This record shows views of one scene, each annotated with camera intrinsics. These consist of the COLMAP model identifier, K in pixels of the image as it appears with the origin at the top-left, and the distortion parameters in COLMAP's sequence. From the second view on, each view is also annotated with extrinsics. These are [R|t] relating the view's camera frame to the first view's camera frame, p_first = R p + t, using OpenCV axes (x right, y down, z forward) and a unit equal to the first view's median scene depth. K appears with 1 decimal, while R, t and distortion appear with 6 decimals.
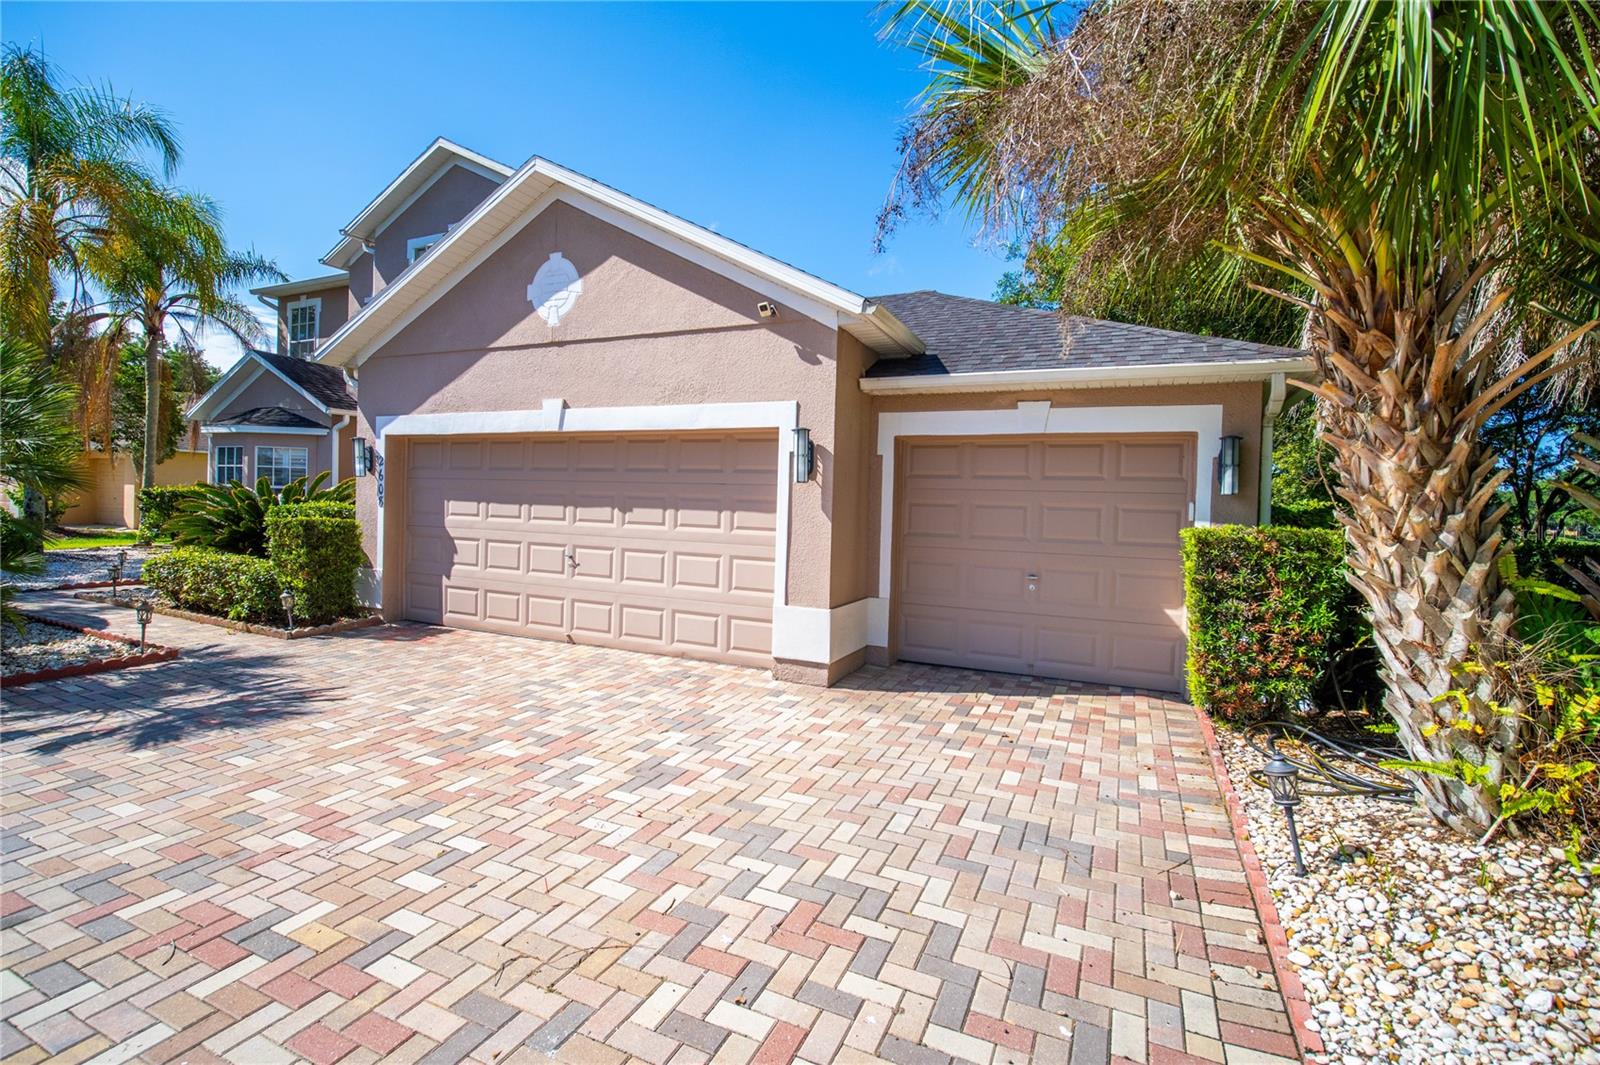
lens RADIAL K [[713.5, 0, 806.3], [0, 713.5, 520.3], [0, 0, 1]] dist [-0.017464, -0.000312]
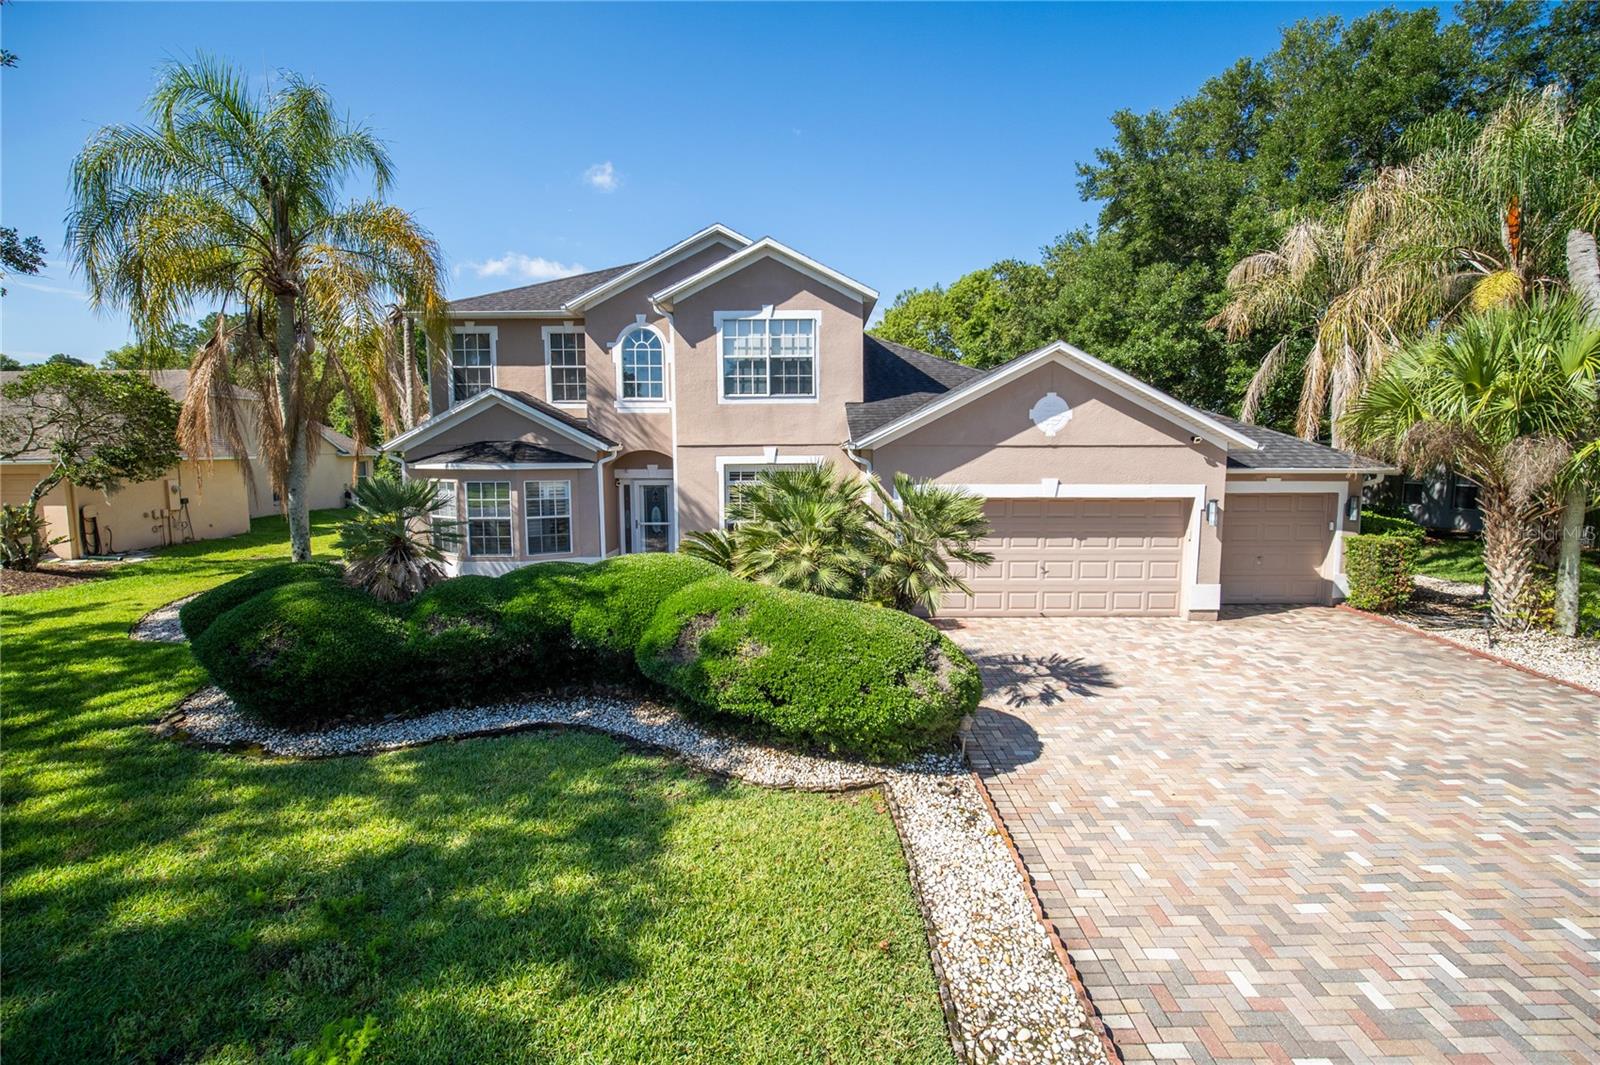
lens RADIAL K [[713.5, 0, 800.7], [0, 713.5, 529.8], [0, 0, 1]] dist [-0.017464, -0.000312]
pose [[0.916287, -0.077103, 0.393030, -1.392607], [0.037832, 0.993570, 0.106715, -0.221997], [-0.398730, -0.082912, 0.913312, -0.296689]]
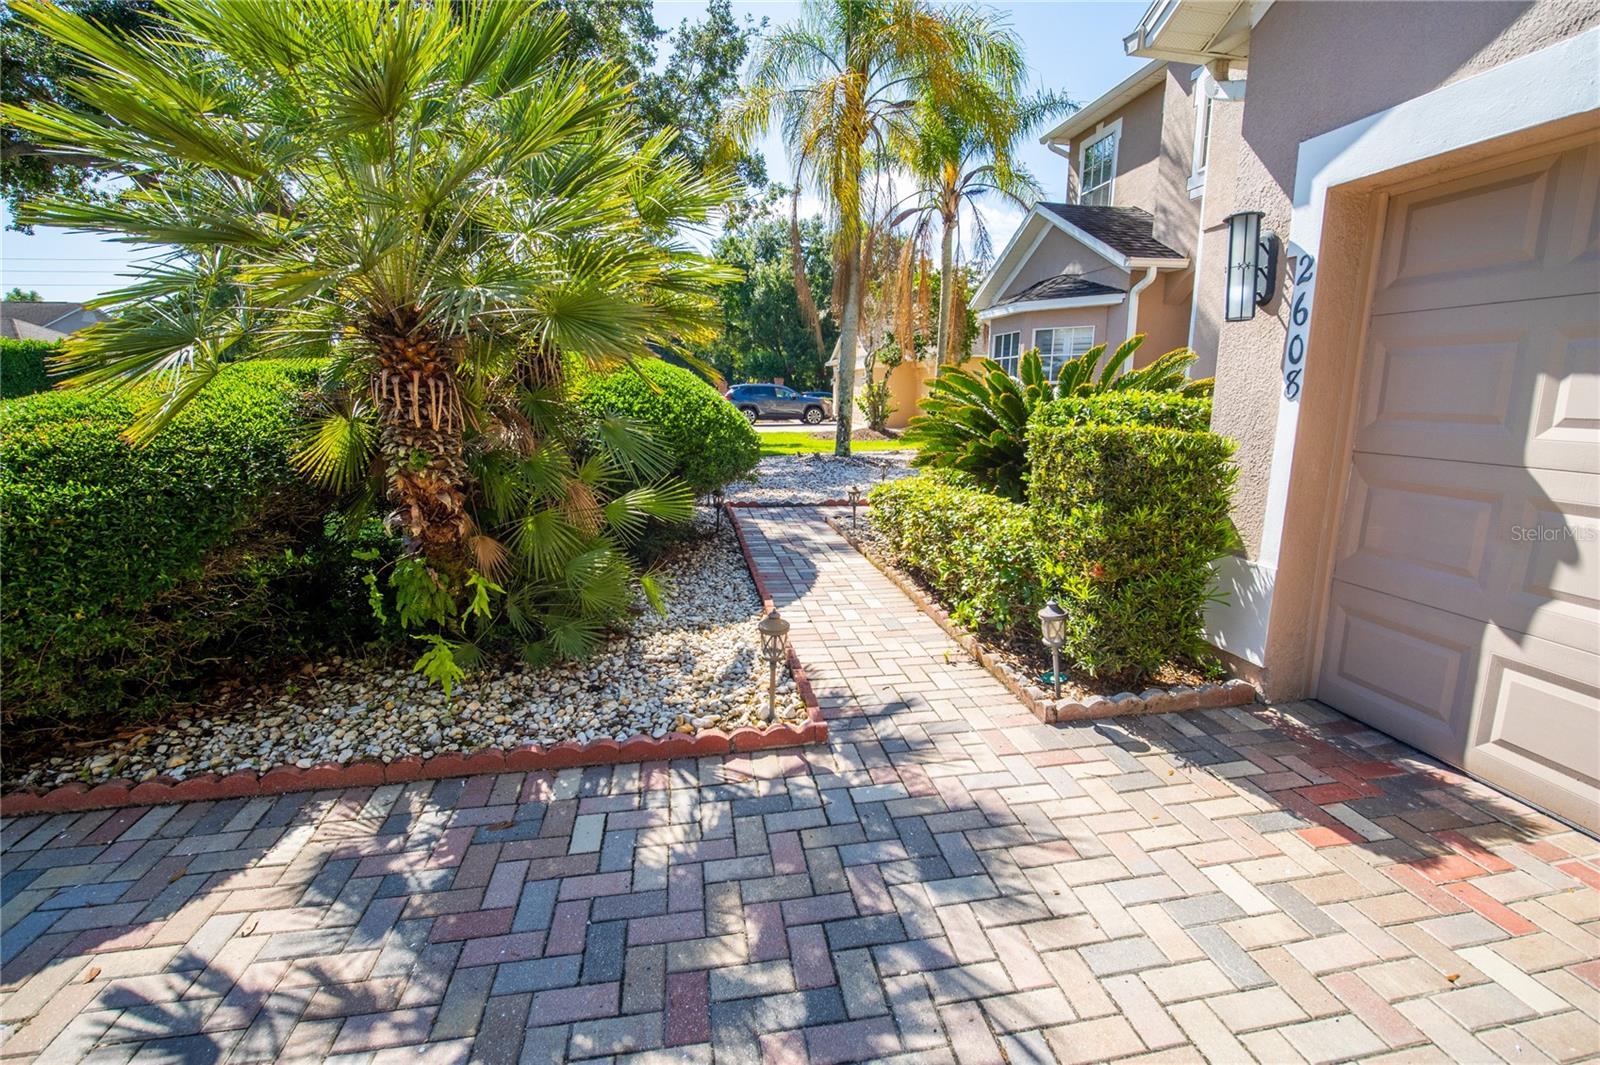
lens RADIAL K [[713.5, 0, 800.1], [0, 713.5, 520.4], [0, 0, 1]] dist [-0.017464, -0.000312]
pose [[0.554238, 0.125772, -0.822801, -0.434992], [-0.017572, 0.990066, 0.139503, -0.003891], [0.832173, -0.062860, 0.550942, 0.588306]]
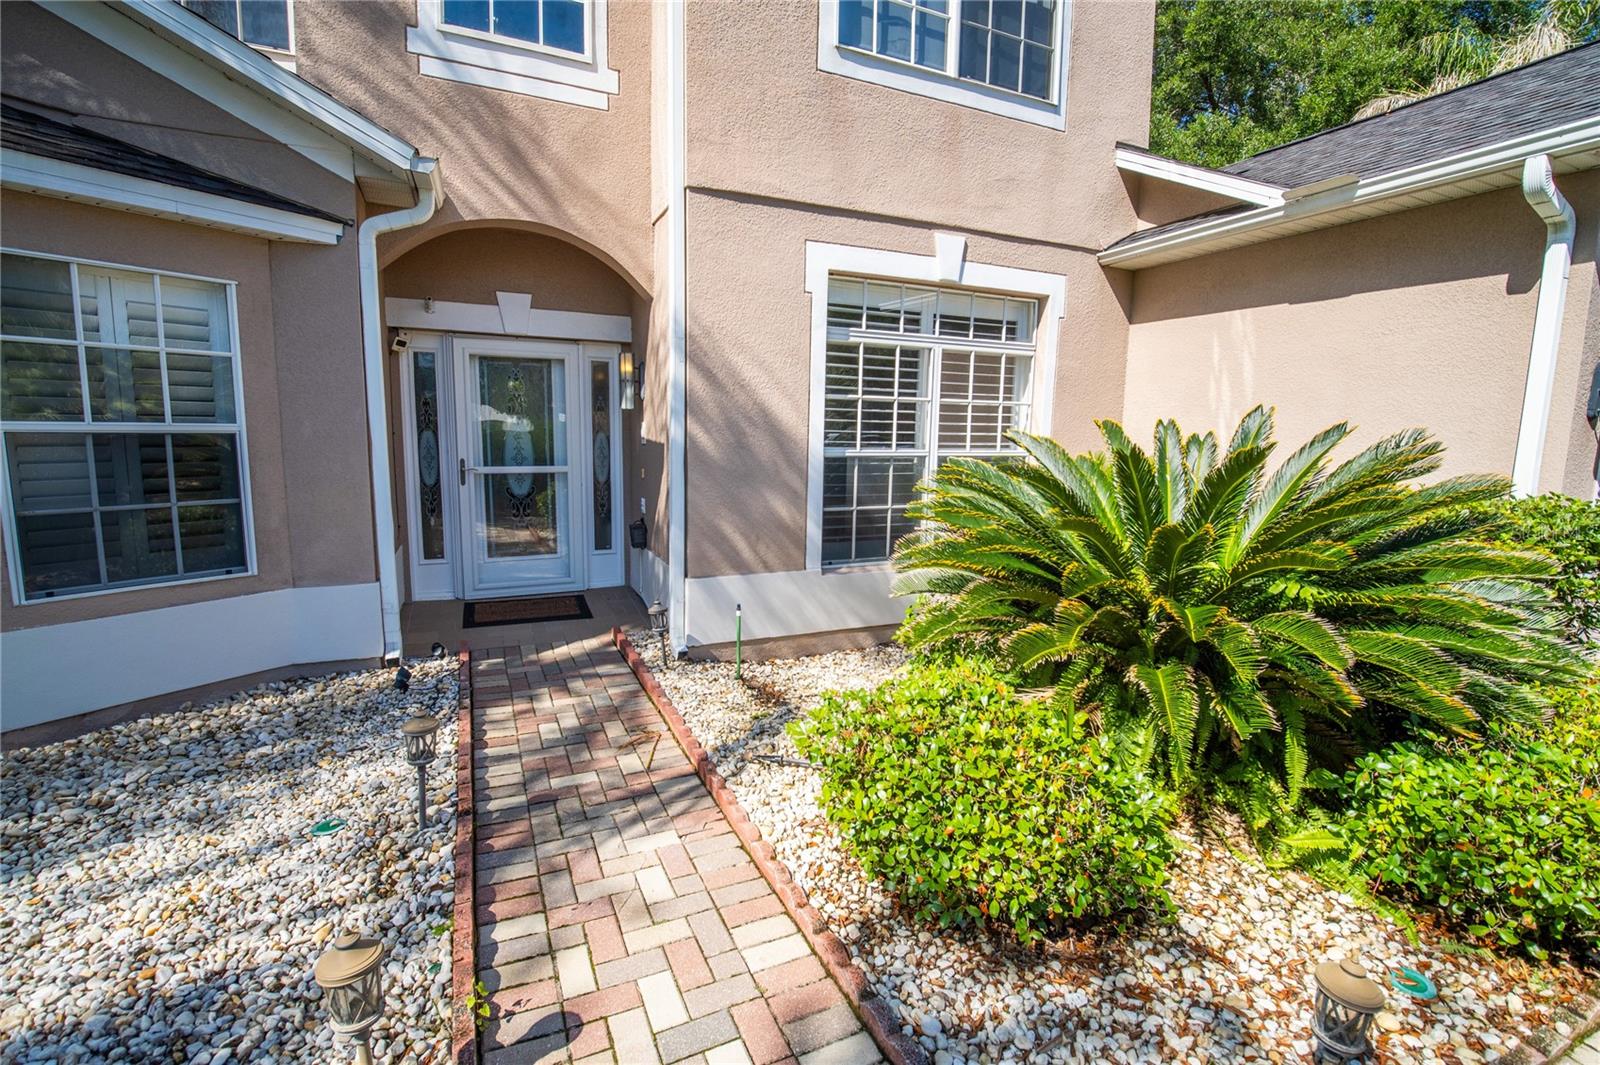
lens RADIAL K [[713.5, 0, 795.3], [0, 713.5, 529.3], [0, 0, 1]] dist [-0.017464, -0.000312]
pose [[0.658411, -0.120004, 0.743030, -1.320052], [0.016642, 0.989287, 0.145030, -0.073474], [-0.752475, -0.083124, 0.653355, 1.103529]]
